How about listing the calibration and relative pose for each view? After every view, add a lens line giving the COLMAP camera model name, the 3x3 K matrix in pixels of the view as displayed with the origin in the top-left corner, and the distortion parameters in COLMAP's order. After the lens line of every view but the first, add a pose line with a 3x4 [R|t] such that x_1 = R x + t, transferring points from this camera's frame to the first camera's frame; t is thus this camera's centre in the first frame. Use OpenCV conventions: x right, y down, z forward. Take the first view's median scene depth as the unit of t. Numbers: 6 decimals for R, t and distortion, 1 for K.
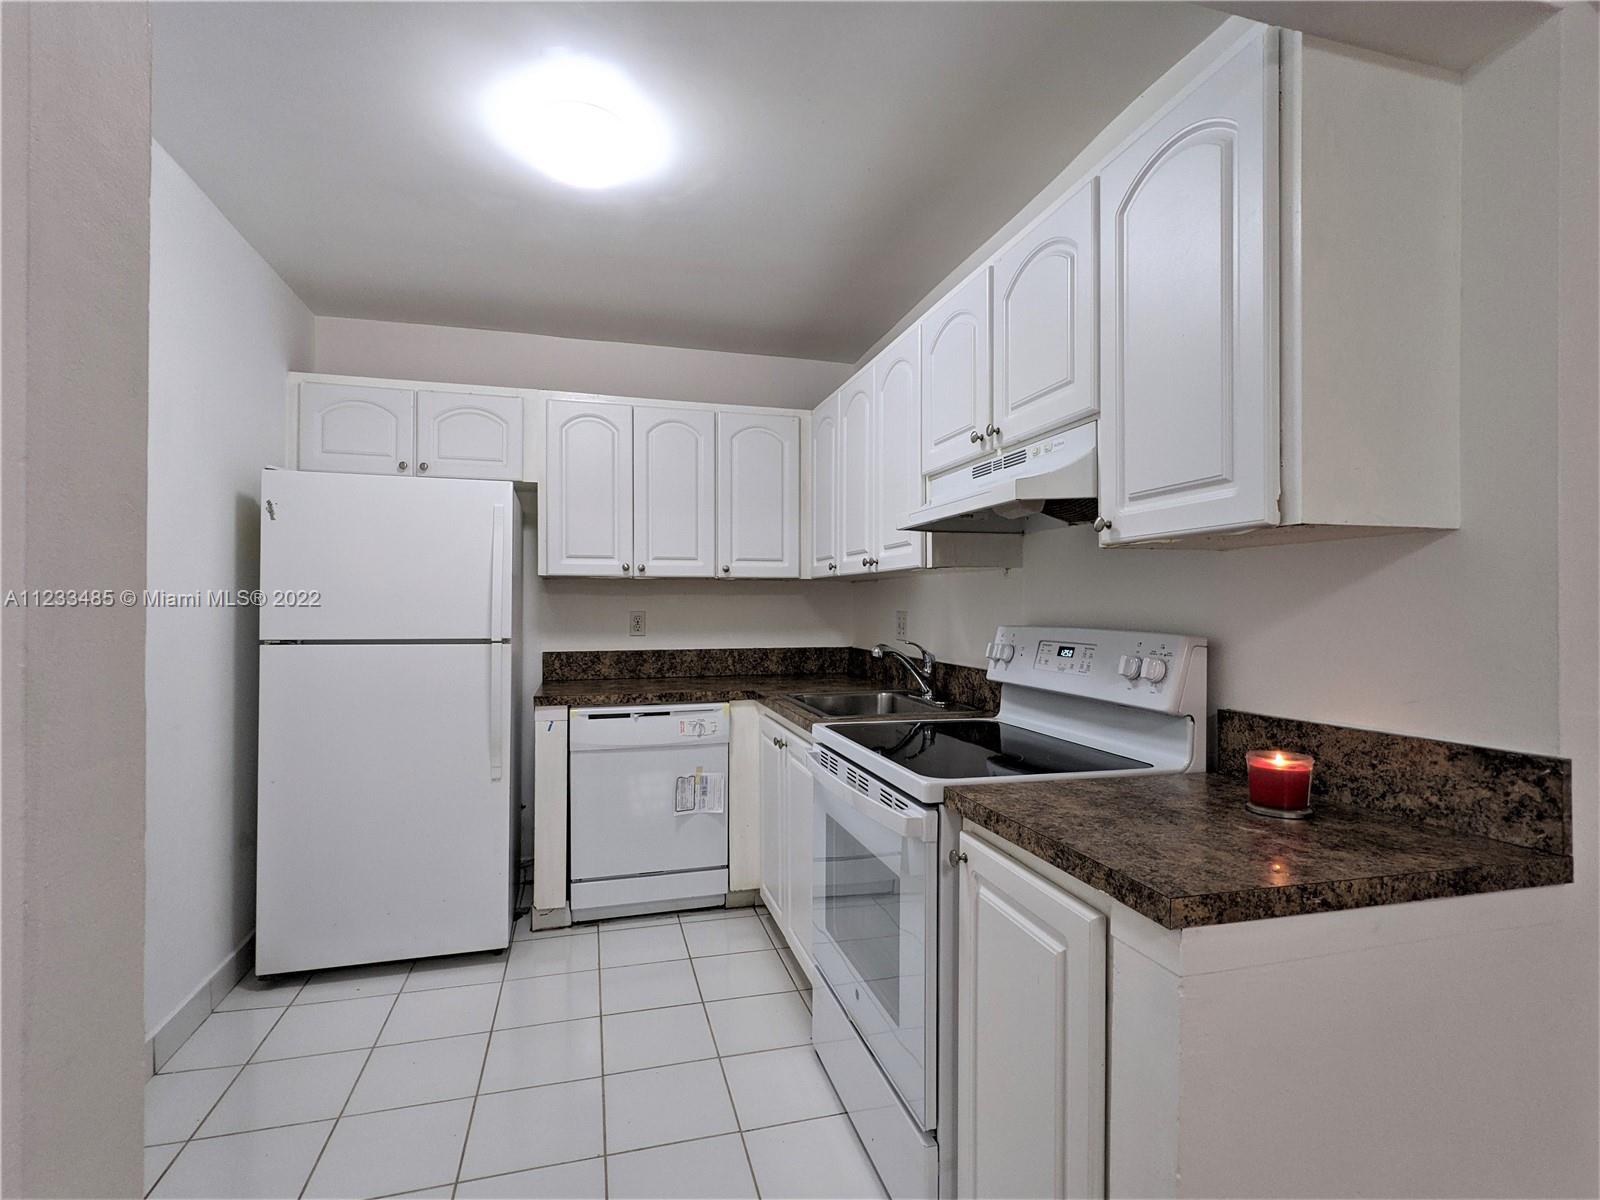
lens RADIAL K [[784.4, 0, 819.3], [0, 784.4, 603.1], [0, 0, 1]] dist [-0.002225, 0.001995]
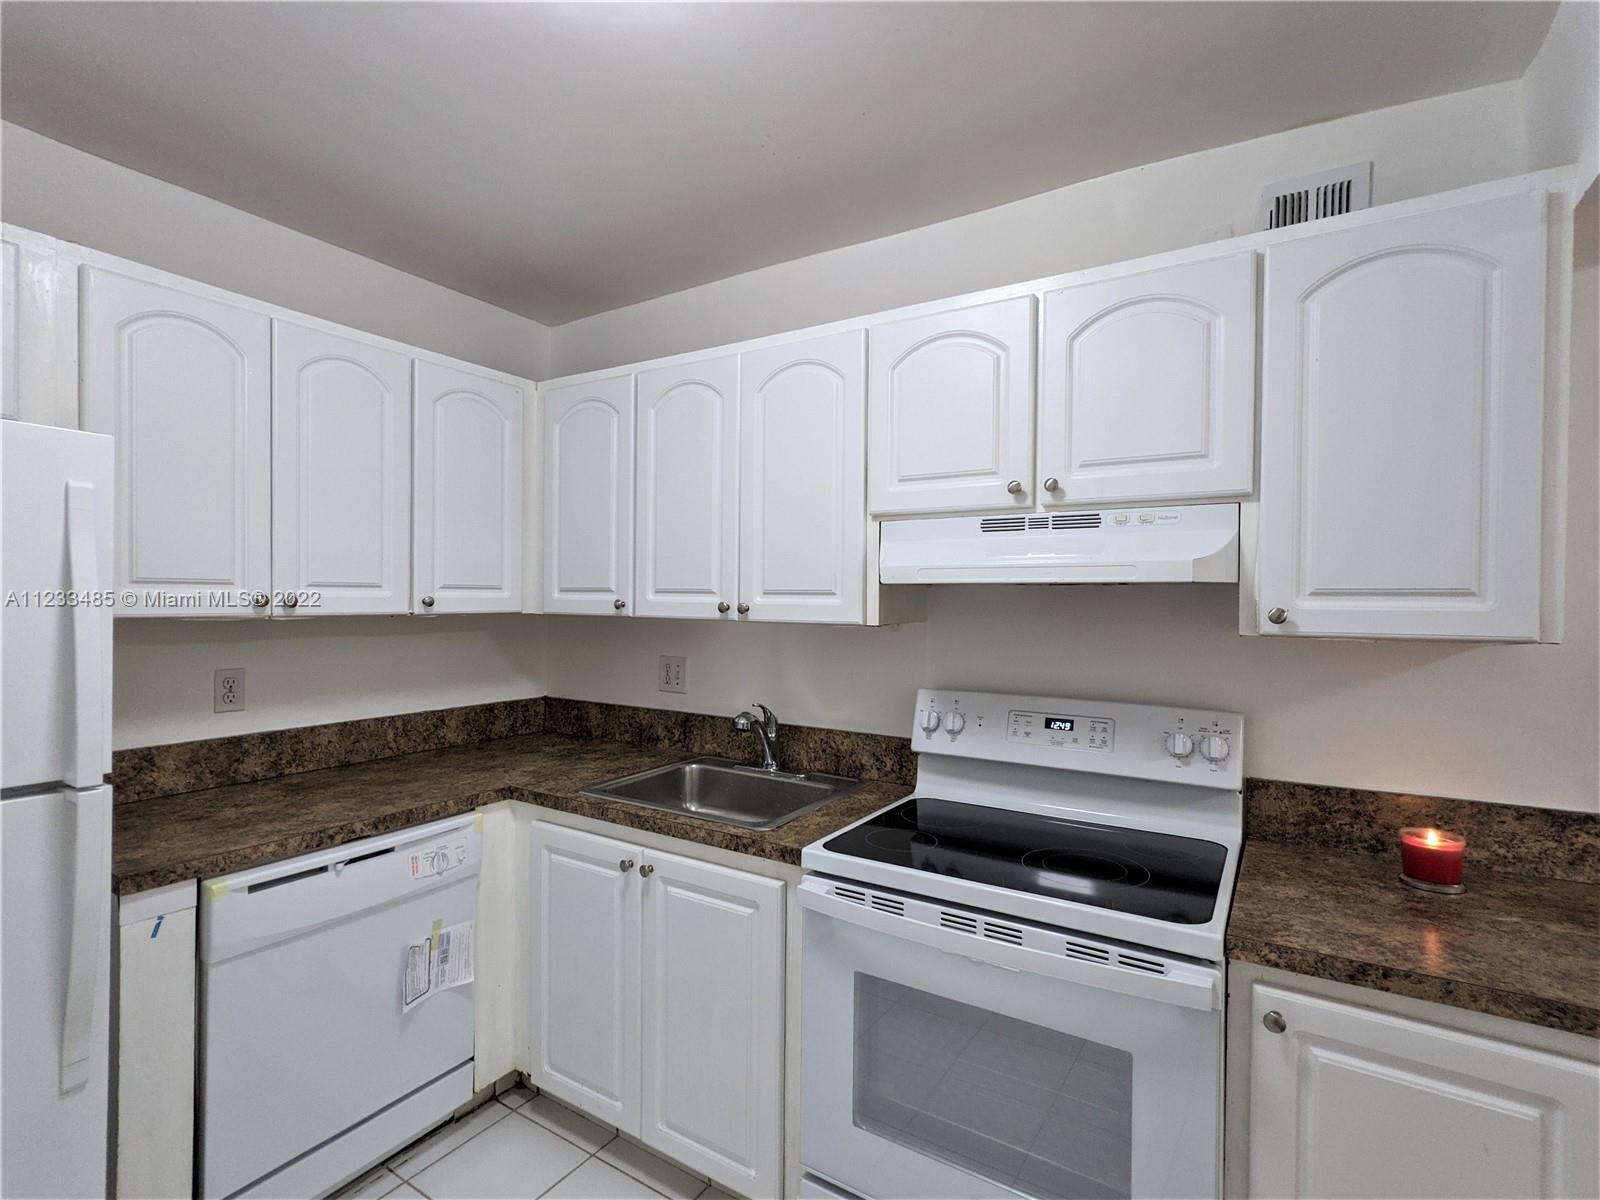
lens RADIAL K [[769.9, 0, 817.8], [0, 769.9, 603.6], [0, 0, 1]] dist [0.001724, 0.000137]
pose [[0.739224, 0.003567, 0.673451, -0.520549], [-0.013061, 0.999874, 0.009041, -0.086746], [-0.673333, -0.015479, 0.739177, 0.505391]]
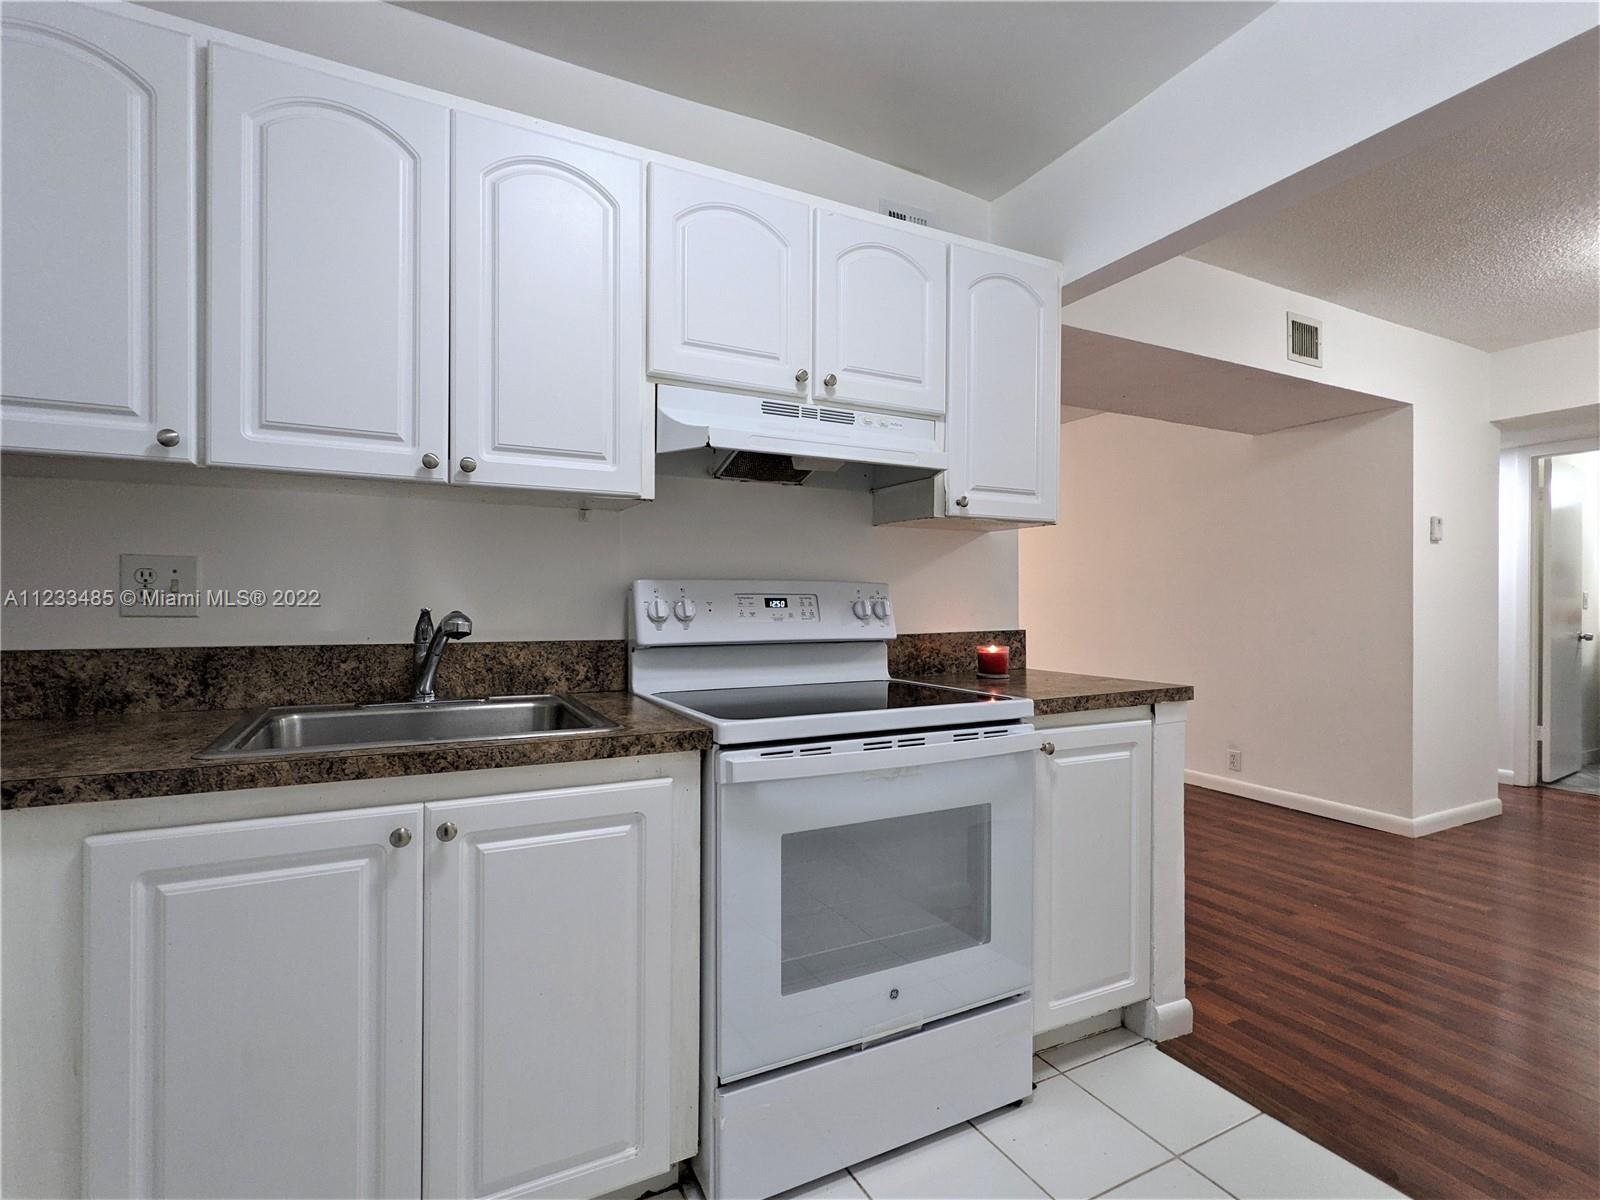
lens RADIAL K [[755.0, 0, 801.5], [0, 755.0, 603.9], [0, 0, 1]] dist [0.001848, 0.000495]
pose [[-0.189750, -0.006566, 0.981811, -0.680910], [-0.005406, 0.999969, 0.005642, 0.056936], [-0.981818, -0.004237, -0.189780, 1.145149]]
